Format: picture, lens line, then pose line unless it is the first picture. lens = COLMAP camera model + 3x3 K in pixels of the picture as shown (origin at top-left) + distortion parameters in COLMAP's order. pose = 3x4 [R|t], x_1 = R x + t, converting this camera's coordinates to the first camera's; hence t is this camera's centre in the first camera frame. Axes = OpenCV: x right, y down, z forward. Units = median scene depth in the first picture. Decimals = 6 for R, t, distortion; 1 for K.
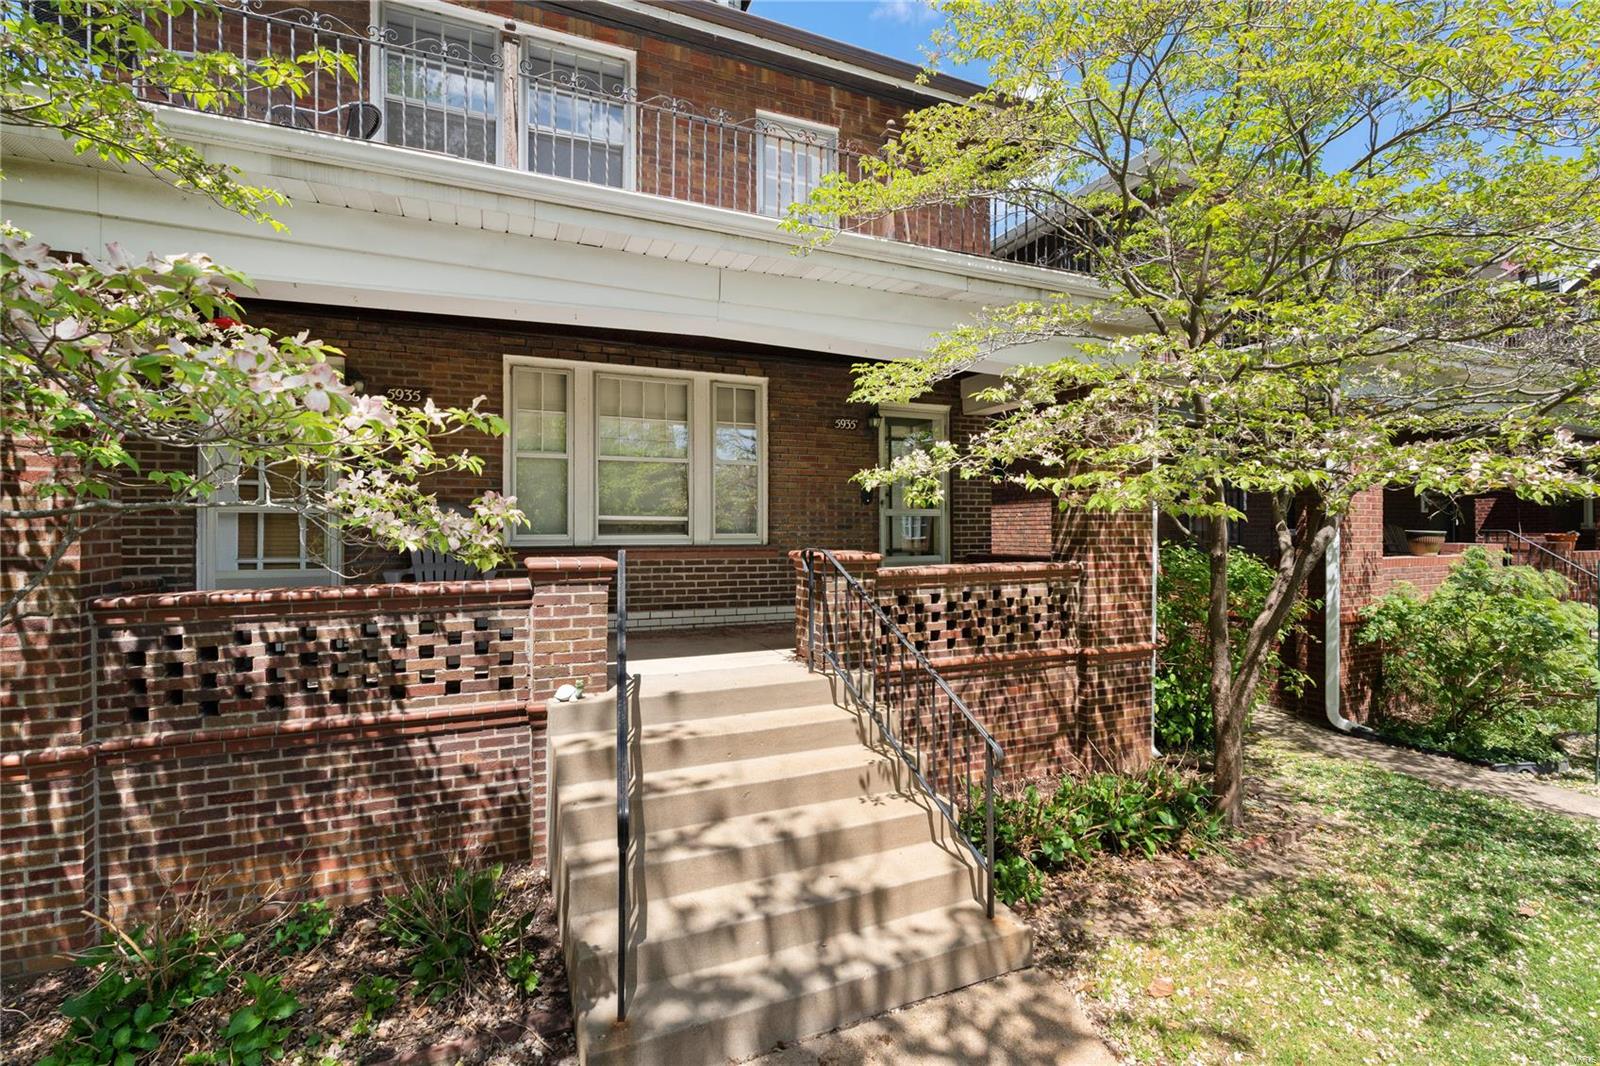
lens RADIAL K [[708.5, 0, 759.0], [0, 708.5, 508.6], [0, 0, 1]] dist [-0.003403, -0.000563]
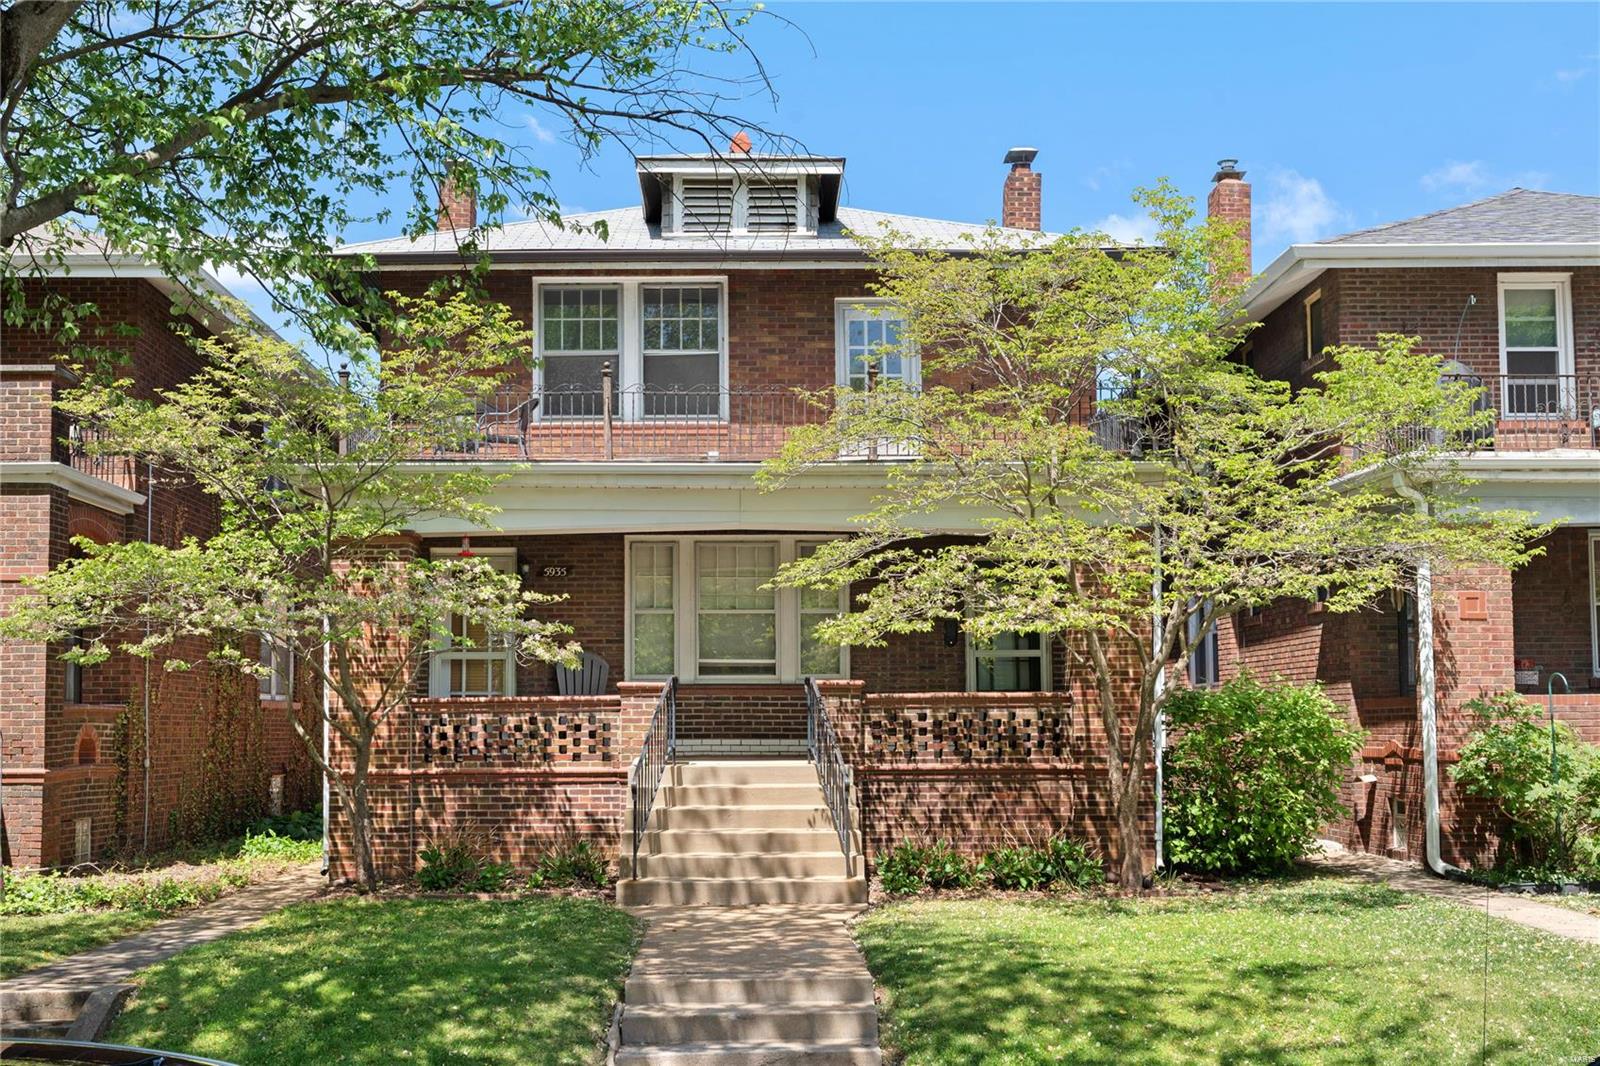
lens RADIAL K [[1640.6, 0, 799.8], [0, 1640.6, 535.0], [0, 0, 1]] dist [-0.010260, 0.000000]
pose [[0.943367, -0.041883, -0.329096, 1.028916], [0.013545, 0.996034, -0.087932, 0.055657], [0.331474, 0.078495, 0.940193, -1.897994]]
